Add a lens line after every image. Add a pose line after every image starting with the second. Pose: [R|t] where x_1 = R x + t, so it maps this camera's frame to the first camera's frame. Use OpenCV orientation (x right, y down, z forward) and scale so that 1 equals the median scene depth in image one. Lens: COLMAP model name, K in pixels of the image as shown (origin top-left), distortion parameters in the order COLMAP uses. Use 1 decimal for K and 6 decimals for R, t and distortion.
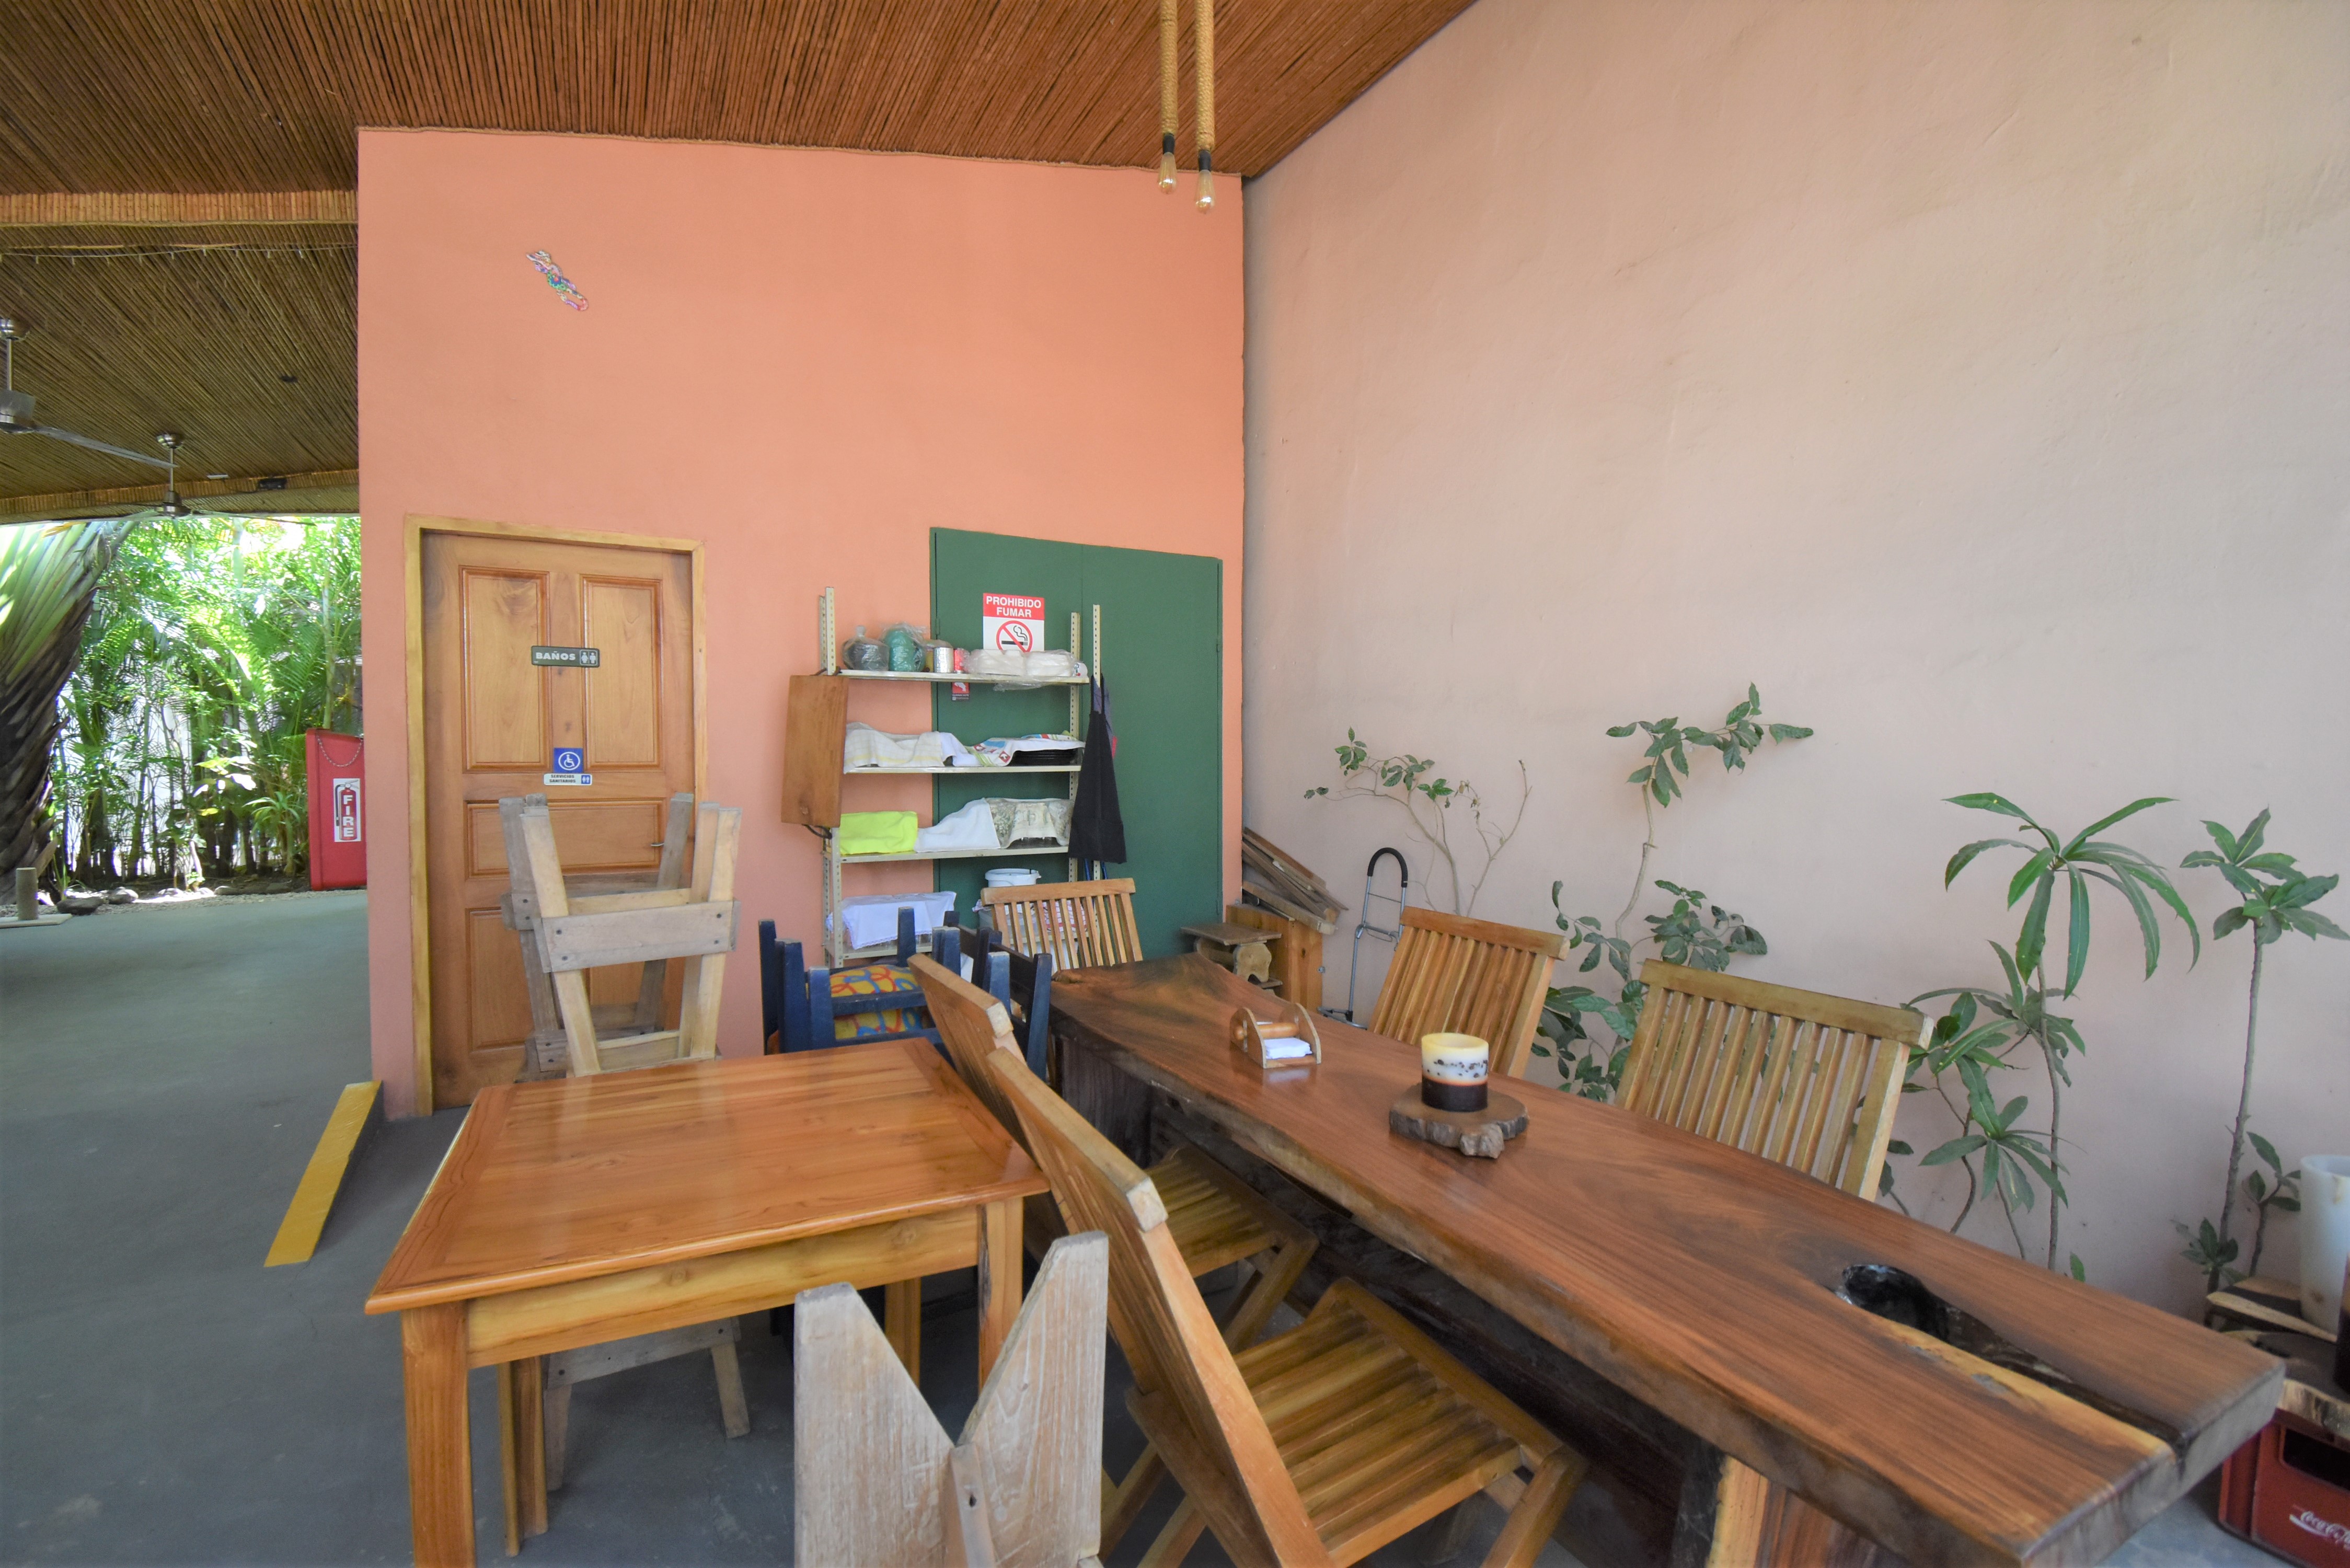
lens RADIAL K [[1039.6, 0, 1173.7], [0, 1039.6, 786.9], [0, 0, 1]] dist [0.020033, -0.025253]
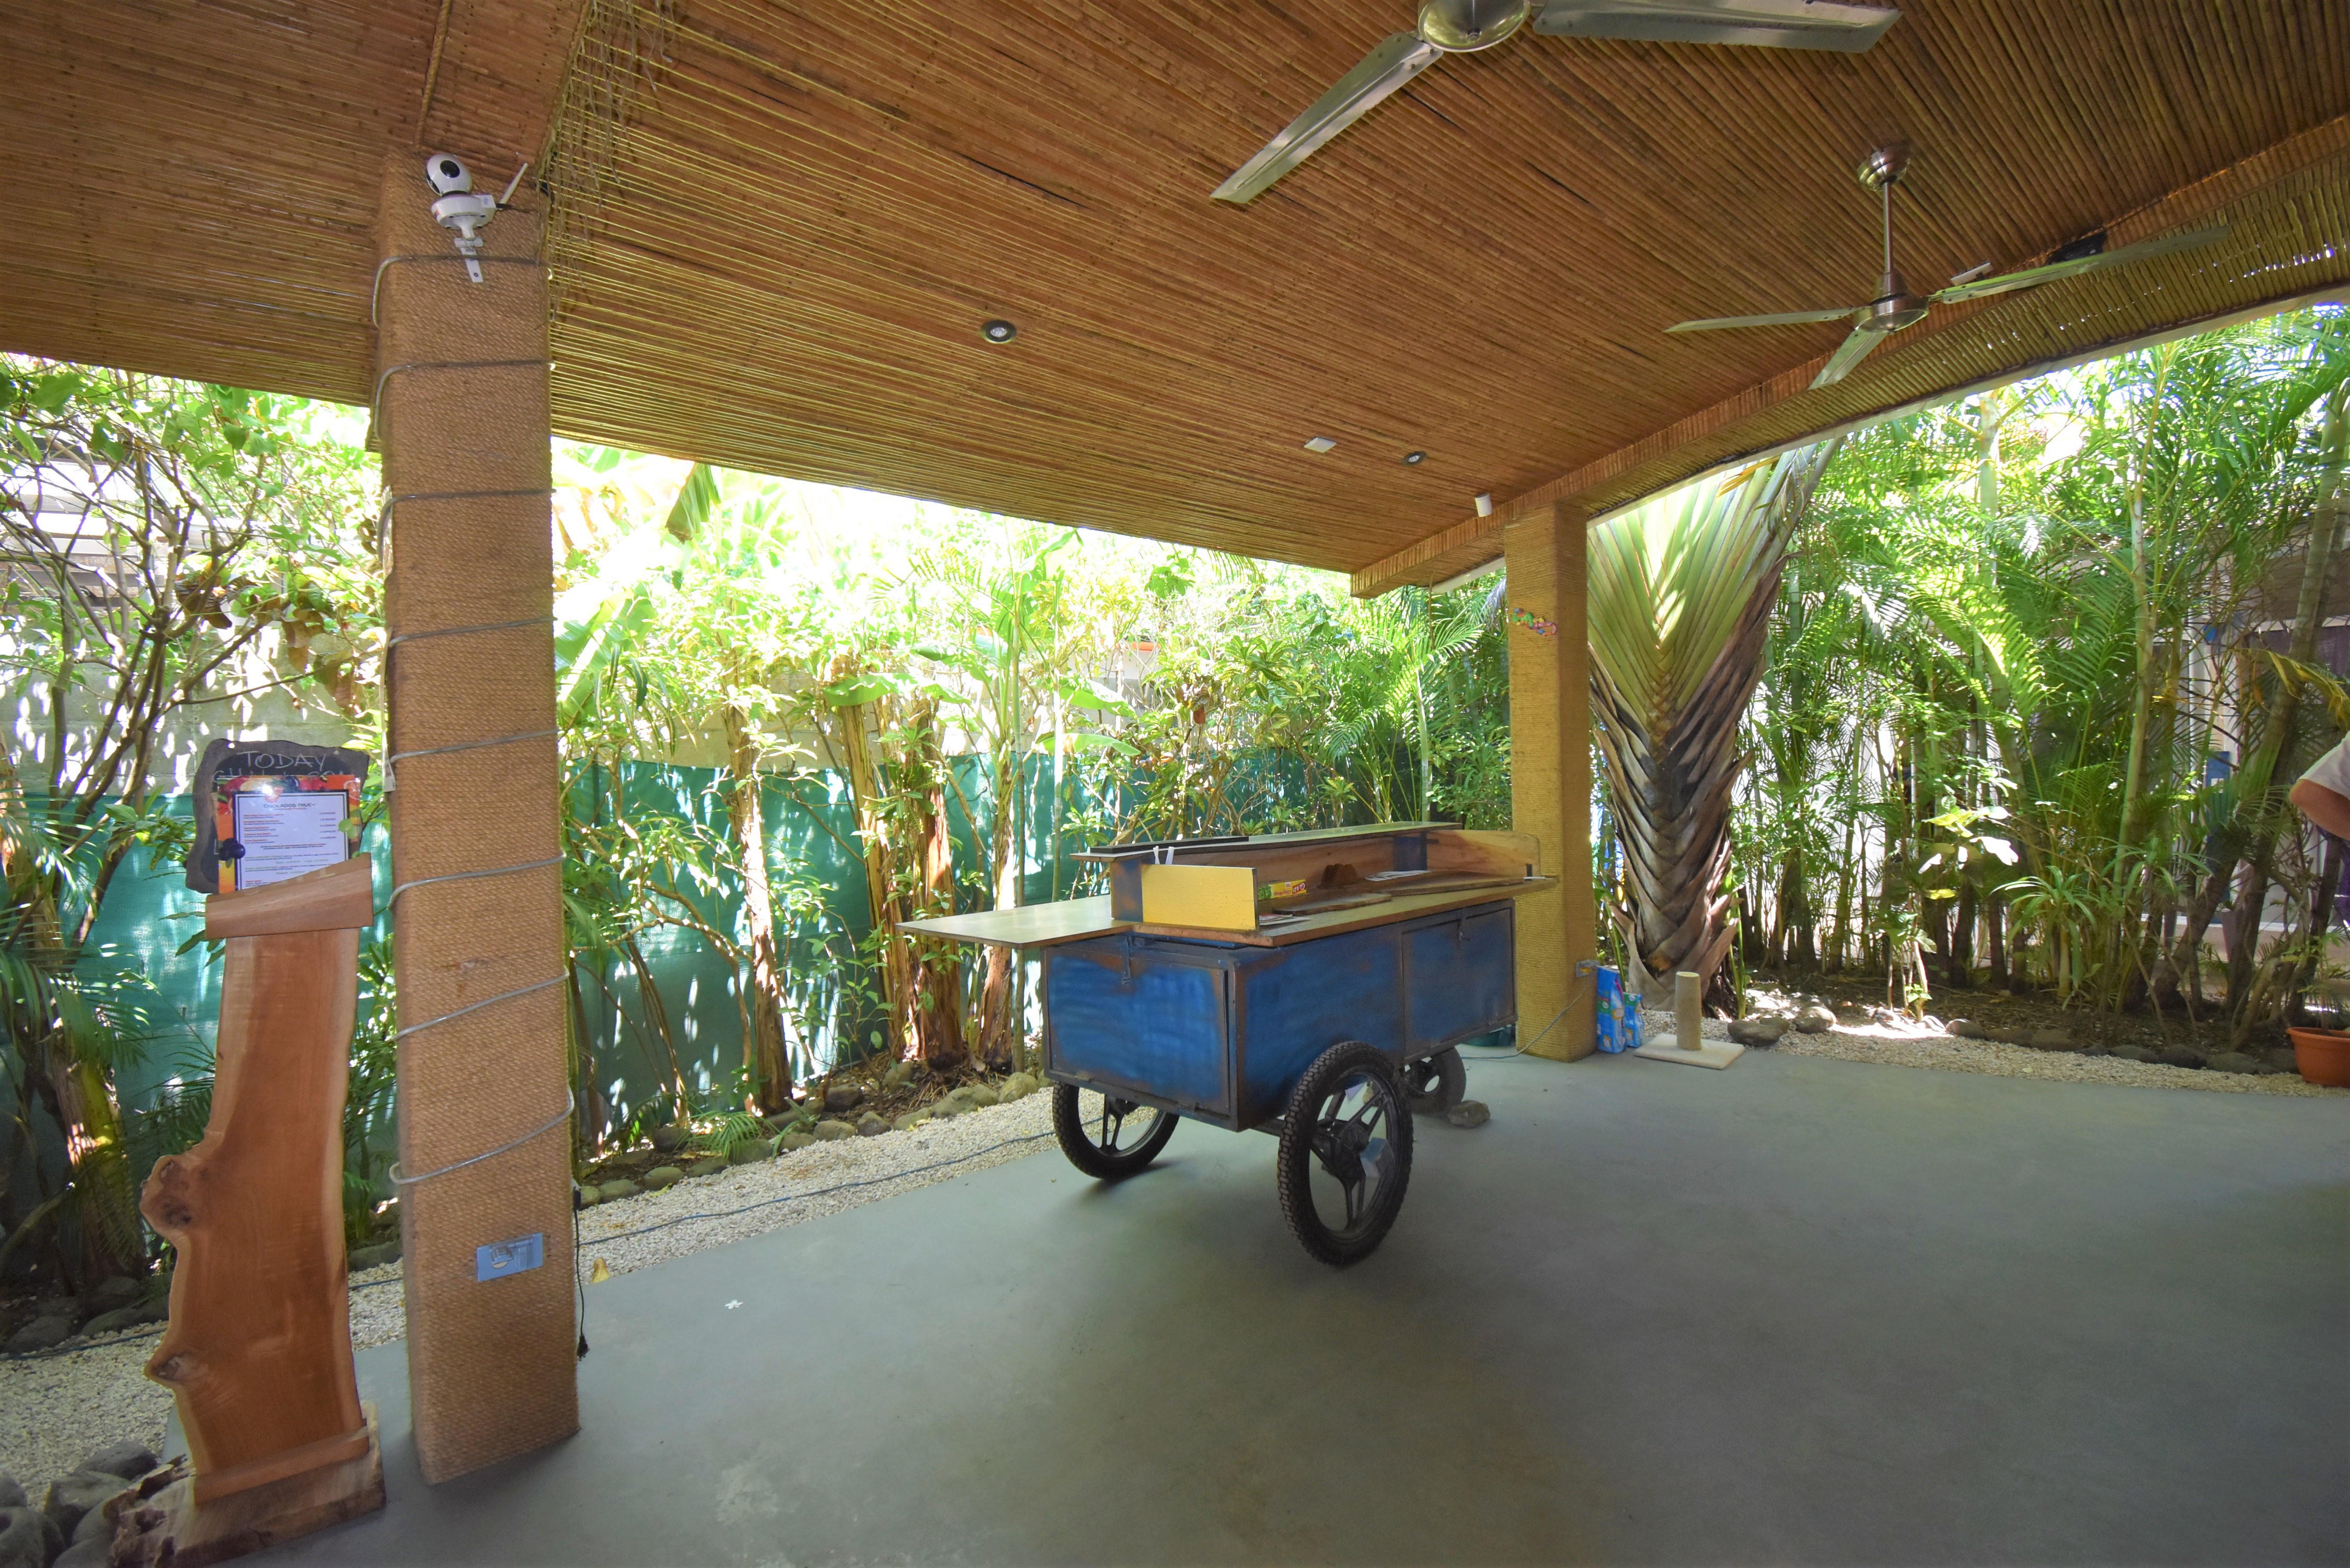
lens RADIAL K [[1039.6, 0, 1173.7], [0, 1039.6, 786.9], [0, 0, 1]] dist [0.020033, -0.025253]
pose [[0.197701, 0.008473, -0.980226, -0.404078], [-0.013035, 0.999897, 0.006014, -0.037904], [0.980176, 0.011588, 0.197791, 0.420746]]
